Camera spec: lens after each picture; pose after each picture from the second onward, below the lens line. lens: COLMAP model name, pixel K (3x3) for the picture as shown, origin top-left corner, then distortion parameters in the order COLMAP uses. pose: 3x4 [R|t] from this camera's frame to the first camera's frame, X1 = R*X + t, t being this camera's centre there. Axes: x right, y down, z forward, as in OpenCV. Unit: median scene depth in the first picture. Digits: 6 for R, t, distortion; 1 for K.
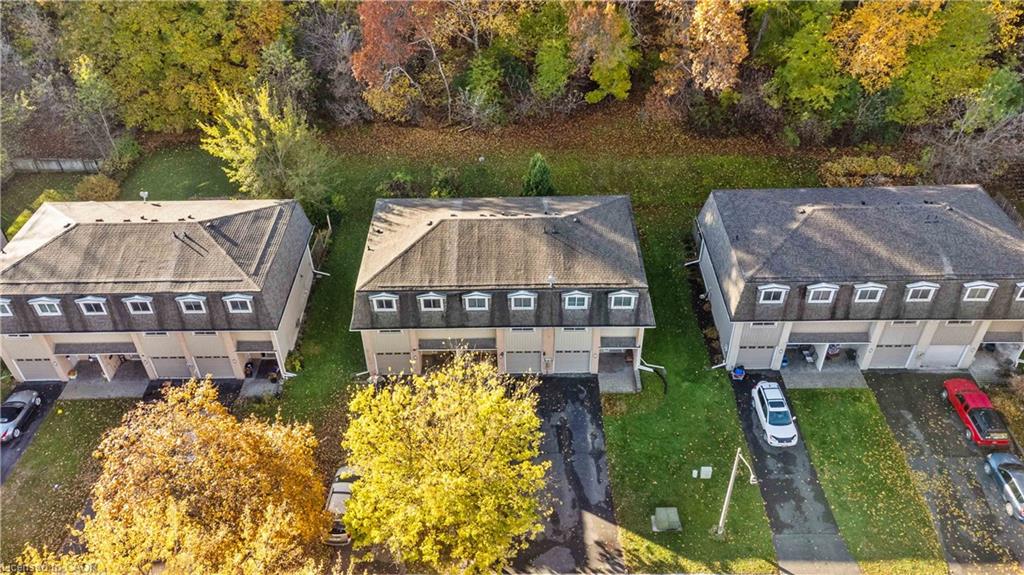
lens RADIAL K [[775.2, 0, 507.8], [0, 775.2, 281.5], [0, 0, 1]] dist [0.059102, 0.011701]
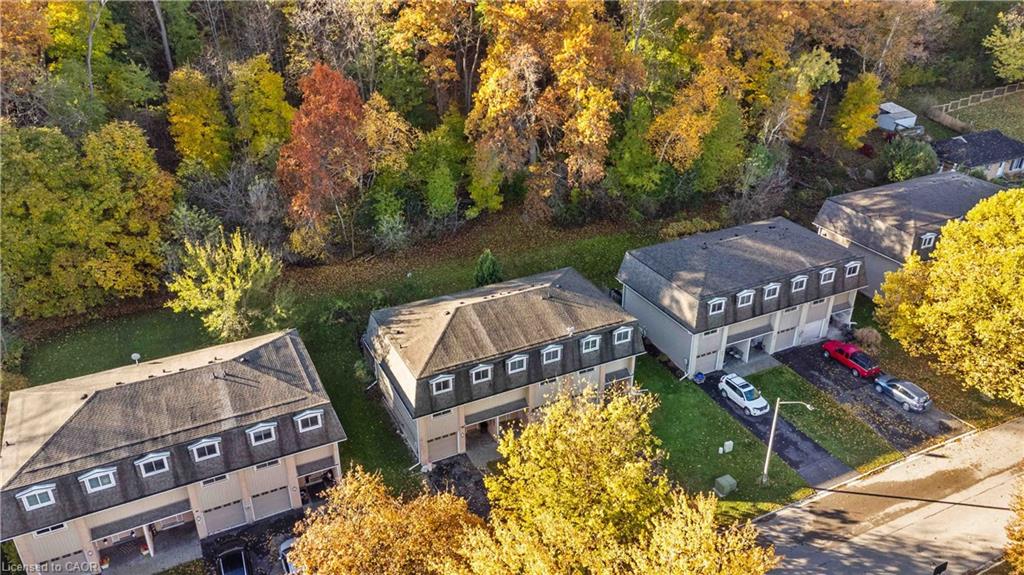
lens RADIAL K [[775.2, 0, 515.1], [0, 775.2, 292.4], [0, 0, 1]] dist [0.059102, 0.011701]
pose [[0.887123, -0.190396, 0.420430, -0.499889], [0.271532, 0.951918, -0.141856, 0.086528], [-0.373206, 0.240004, 0.896167, -0.057608]]
